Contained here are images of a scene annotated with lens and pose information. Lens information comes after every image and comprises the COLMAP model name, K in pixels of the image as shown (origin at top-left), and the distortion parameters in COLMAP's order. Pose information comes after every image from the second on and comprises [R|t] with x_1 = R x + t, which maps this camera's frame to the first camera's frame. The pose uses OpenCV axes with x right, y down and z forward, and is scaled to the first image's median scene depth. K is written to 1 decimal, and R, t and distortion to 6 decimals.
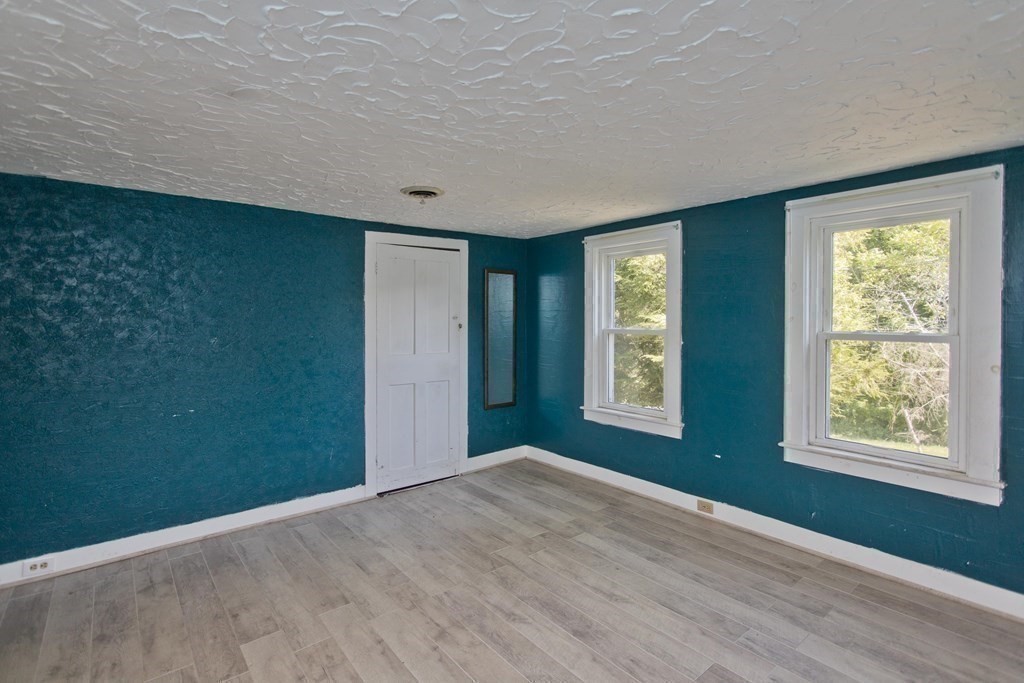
lens RADIAL K [[485.8, 0, 517.1], [0, 485.8, 318.8], [0, 0, 1]] dist [0.000713, 0.001520]
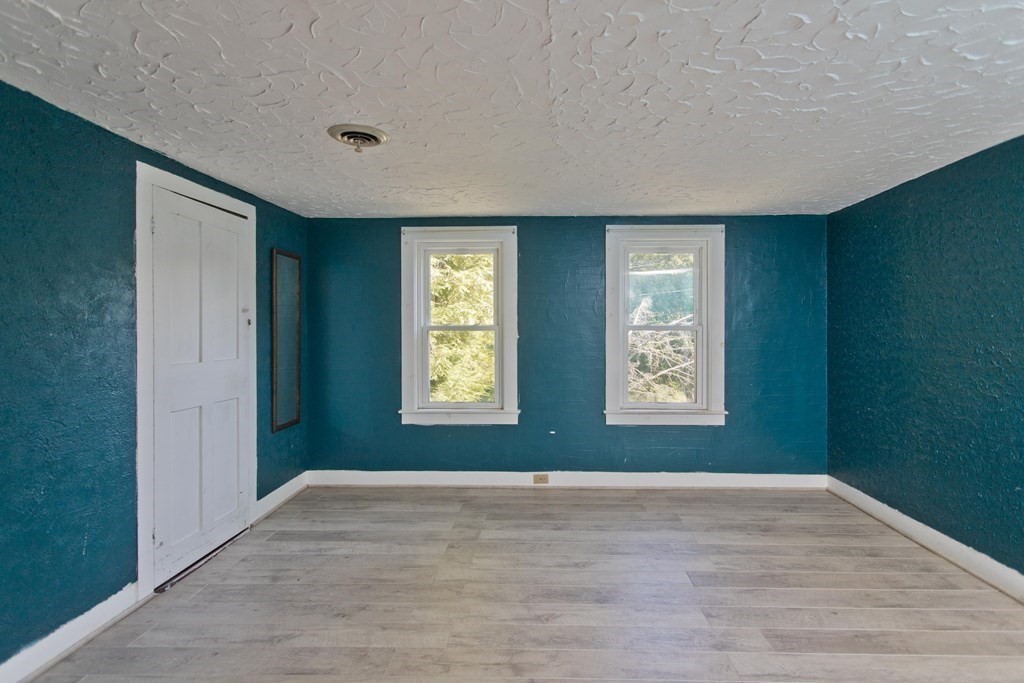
lens RADIAL K [[489.3, 0, 519.8], [0, 489.3, 329.5], [0, 0, 1]] dist [0.001922, 0.000565]
pose [[0.661153, -0.001170, 0.750250, -0.486010], [-0.000298, 0.999998, 0.001823, 0.029491], [-0.750251, -0.001429, 0.661151, 0.256958]]
